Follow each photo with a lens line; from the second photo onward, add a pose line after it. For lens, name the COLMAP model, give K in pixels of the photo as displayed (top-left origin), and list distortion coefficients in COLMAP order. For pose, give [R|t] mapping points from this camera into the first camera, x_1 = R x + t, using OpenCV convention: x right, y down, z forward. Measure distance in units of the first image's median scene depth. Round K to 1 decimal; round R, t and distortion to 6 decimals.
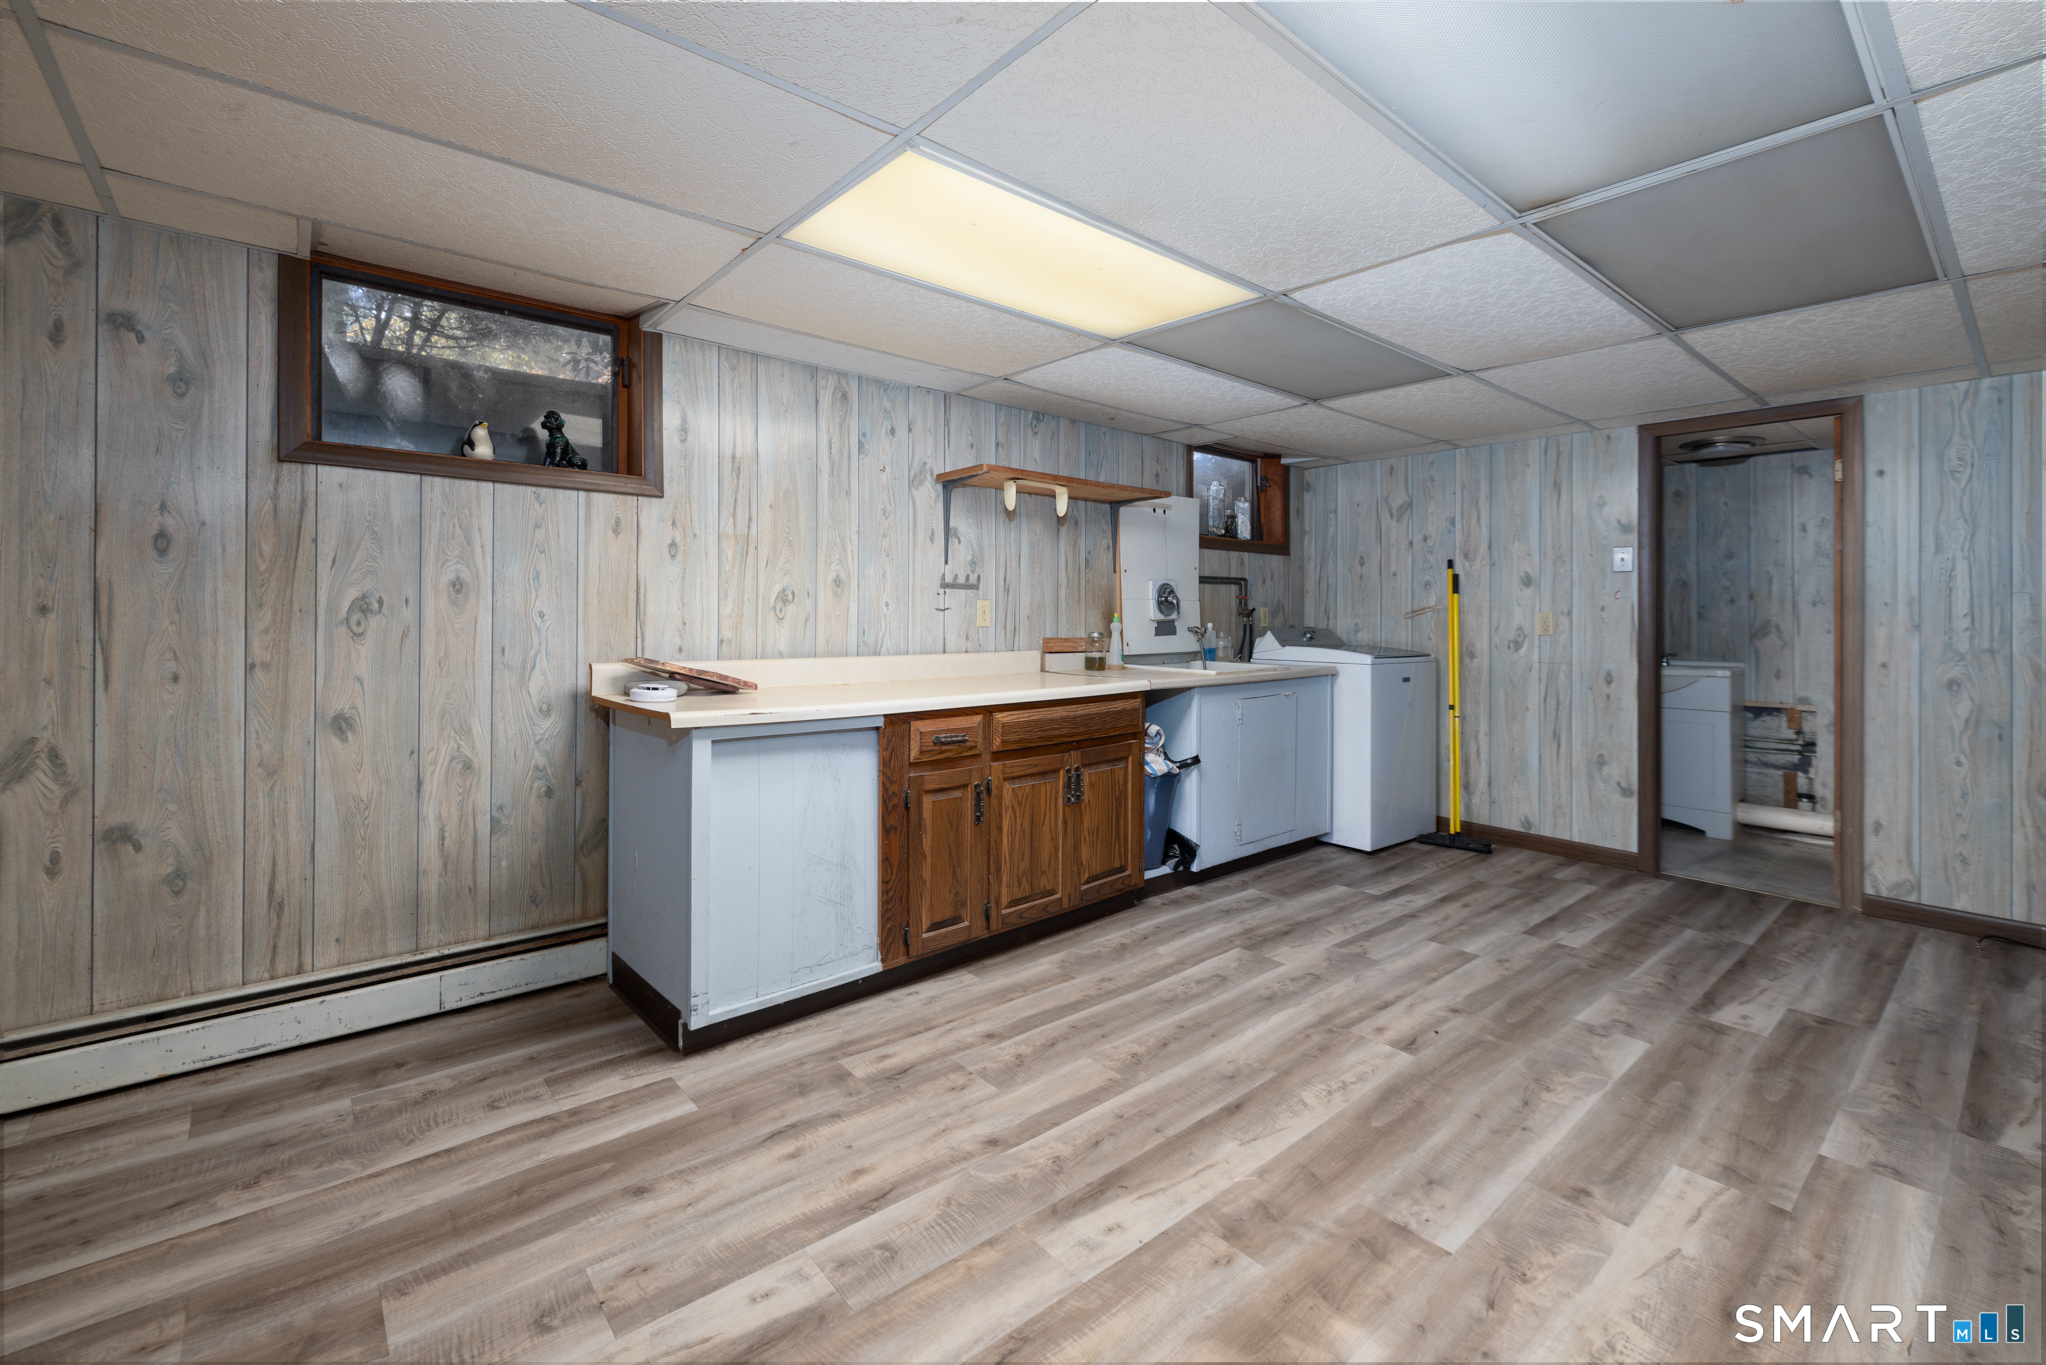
lens RADIAL K [[876.9, 0, 1026.5], [0, 876.9, 623.2], [0, 0, 1]] dist [-0.000474, -0.000133]
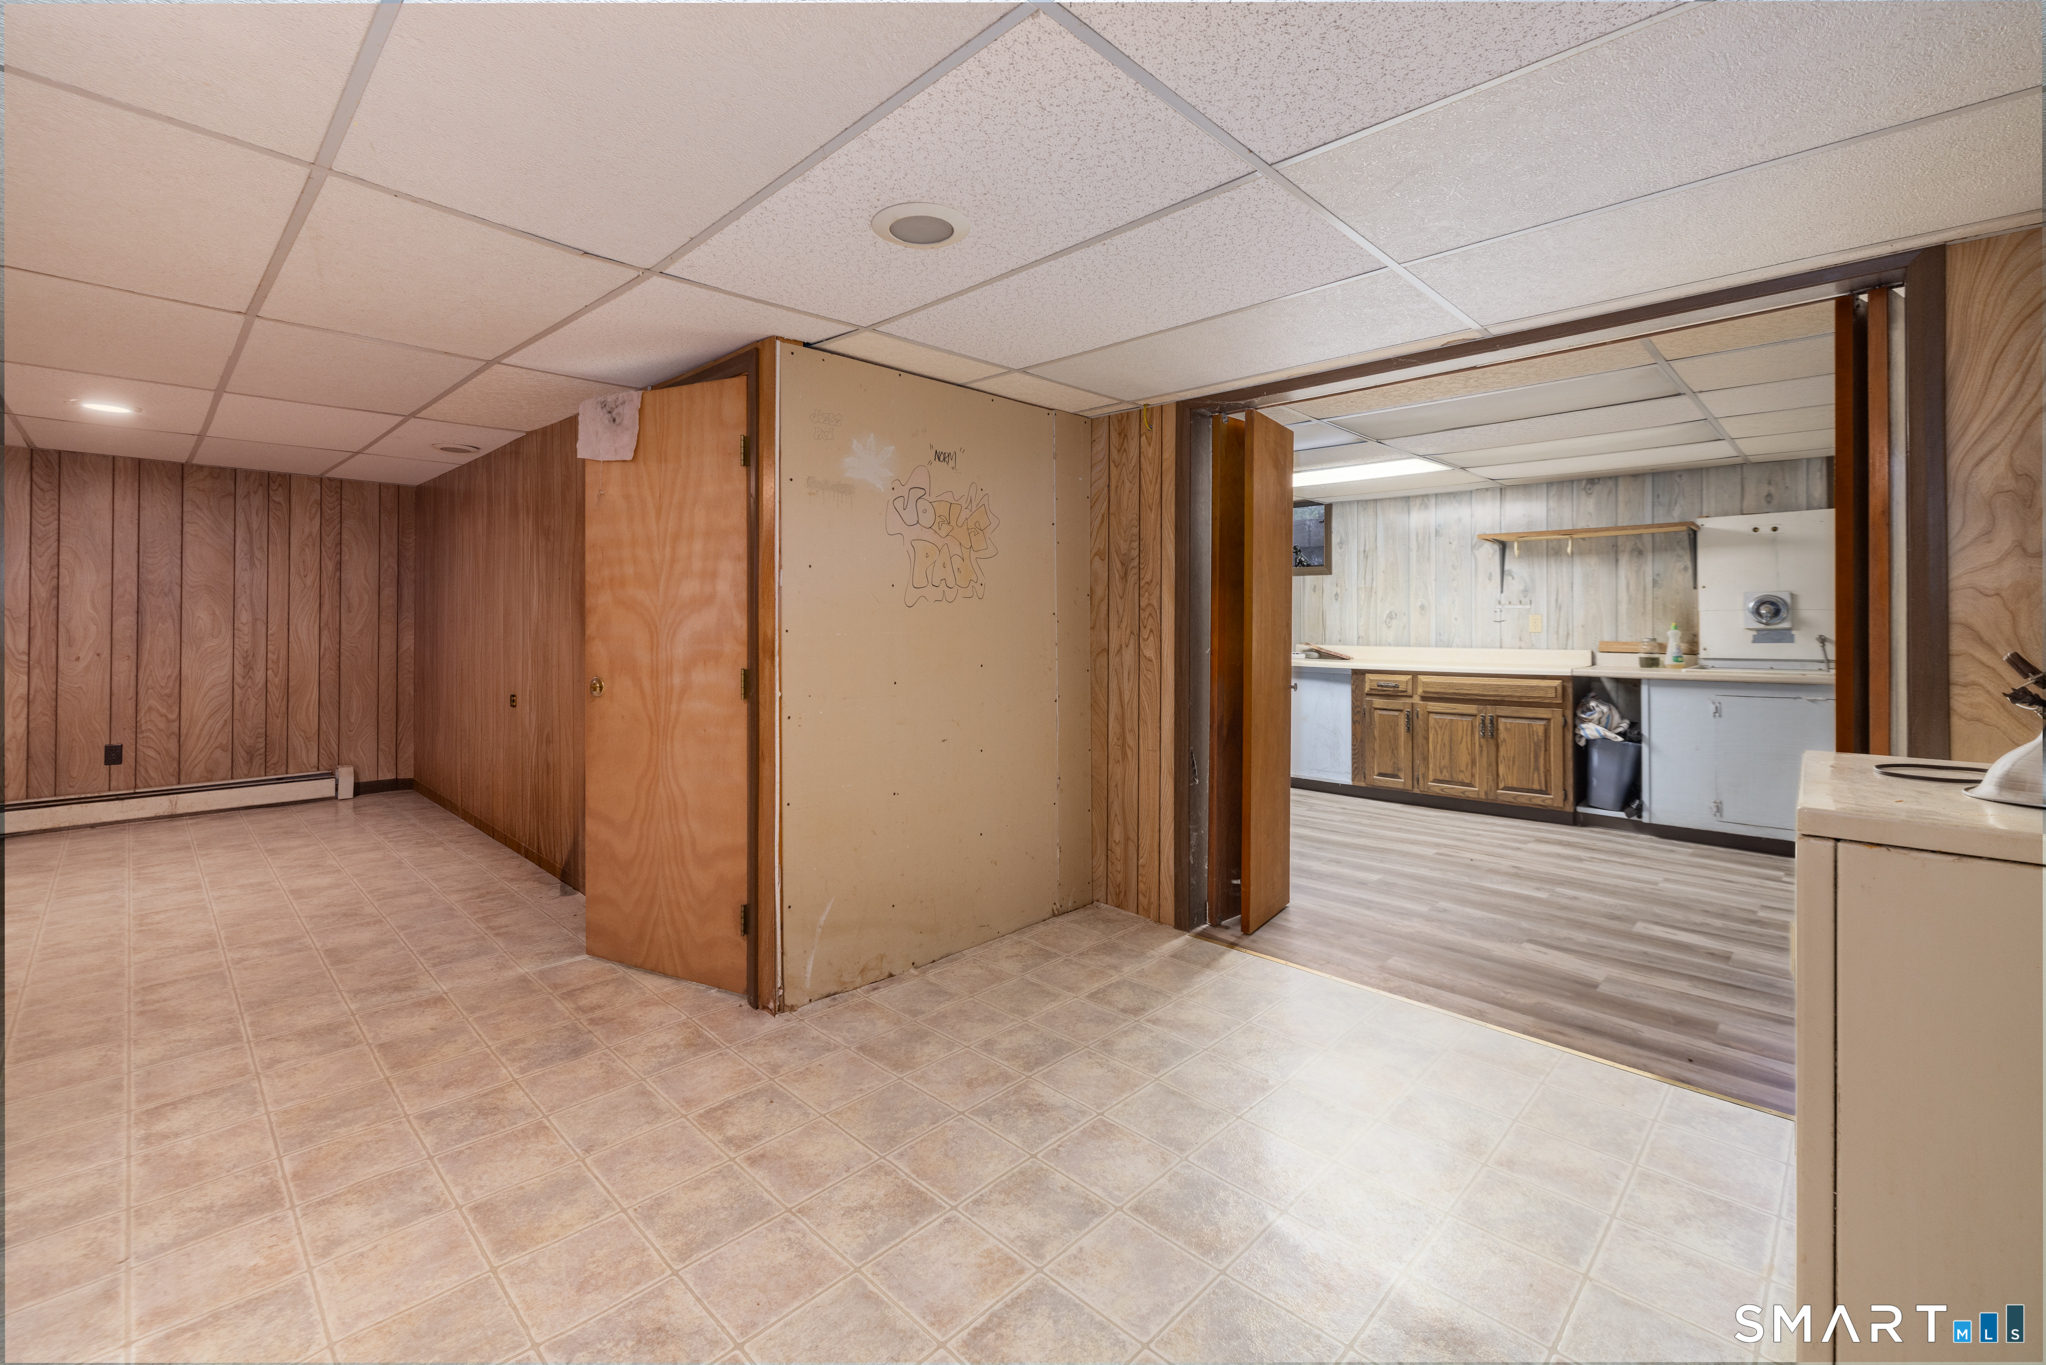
lens RADIAL K [[876.9, 0, 992.1], [0, 876.9, 621.7], [0, 0, 1]] dist [-0.000474, -0.000133]
pose [[0.080383, -0.006616, -0.996742, 1.550652], [-0.008310, 0.999939, -0.007307, 0.005583], [0.996729, 0.008871, 0.080323, -0.071040]]
